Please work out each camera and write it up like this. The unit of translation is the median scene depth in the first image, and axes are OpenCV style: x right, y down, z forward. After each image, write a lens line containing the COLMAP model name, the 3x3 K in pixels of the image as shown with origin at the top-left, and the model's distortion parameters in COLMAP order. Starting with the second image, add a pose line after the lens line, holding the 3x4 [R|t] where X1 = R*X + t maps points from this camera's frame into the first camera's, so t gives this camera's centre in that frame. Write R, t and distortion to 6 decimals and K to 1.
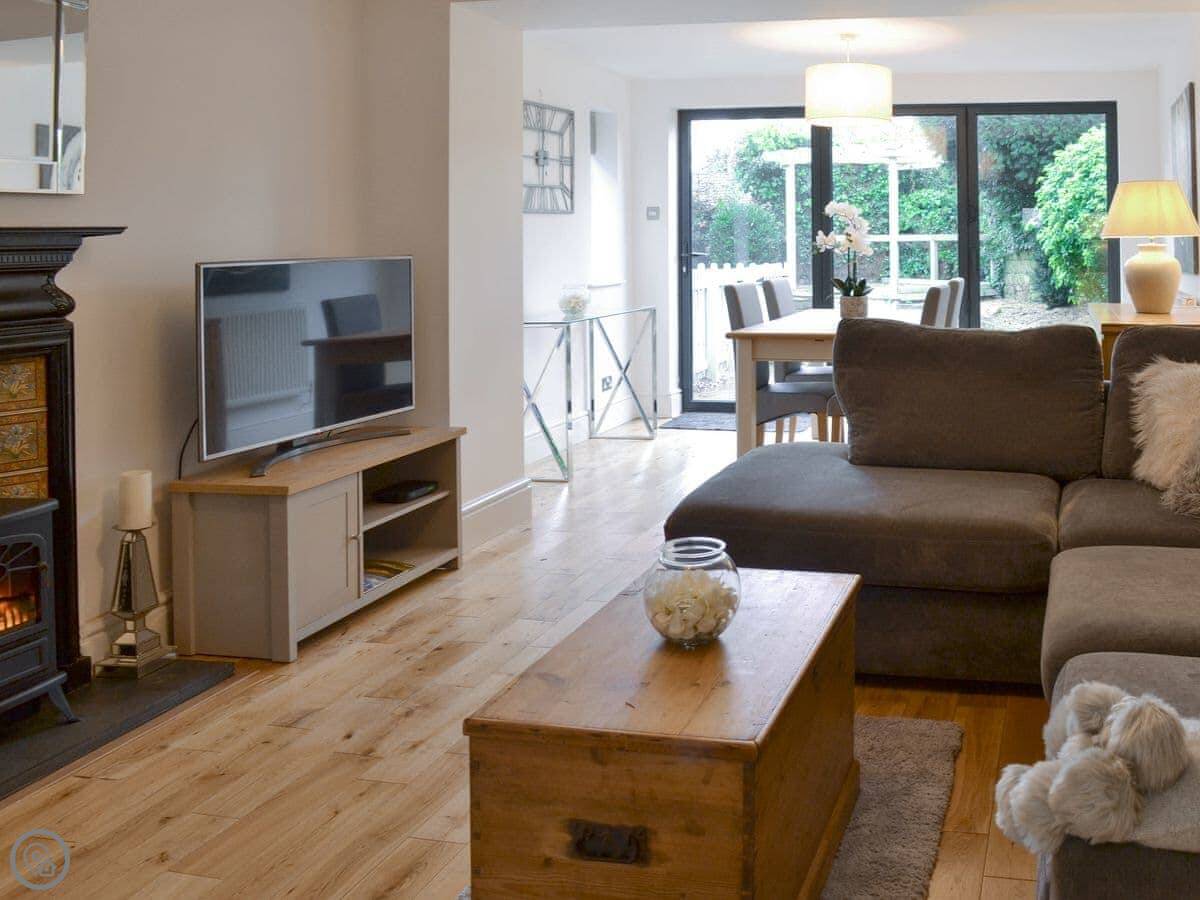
lens RADIAL K [[1646.4, 0, 600.1], [0, 1646.4, 406.4], [0, 0, 1]] dist [-0.030043, -0.056794]
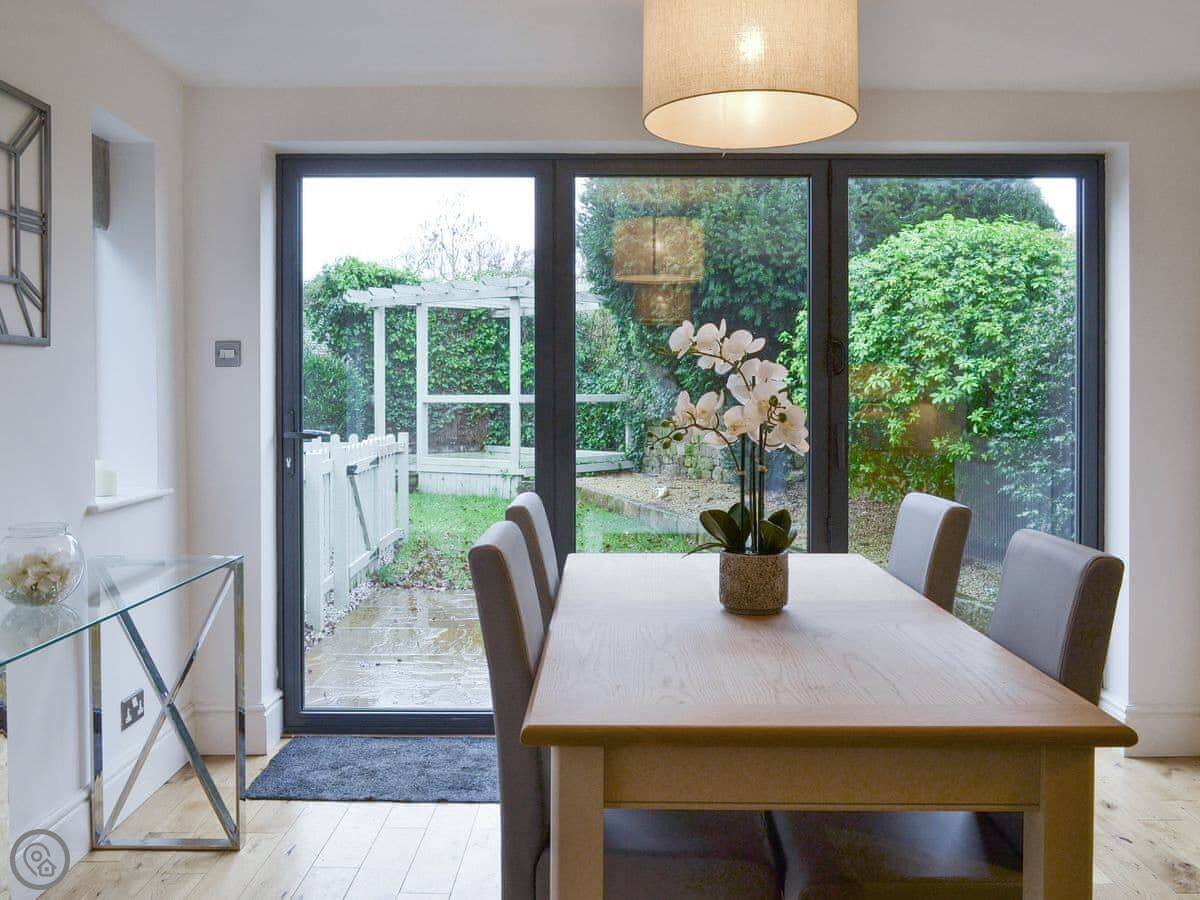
lens RADIAL K [[1646.4, 0, 600.1], [0, 1646.4, 406.4], [0, 0, 1]] dist [-0.030043, -0.056794]
pose [[0.962795, 0.002050, 0.270227, 0.005596], [0.023853, 0.995423, -0.092537, -0.049157], [-0.269180, 0.095540, 0.958339, 0.462946]]
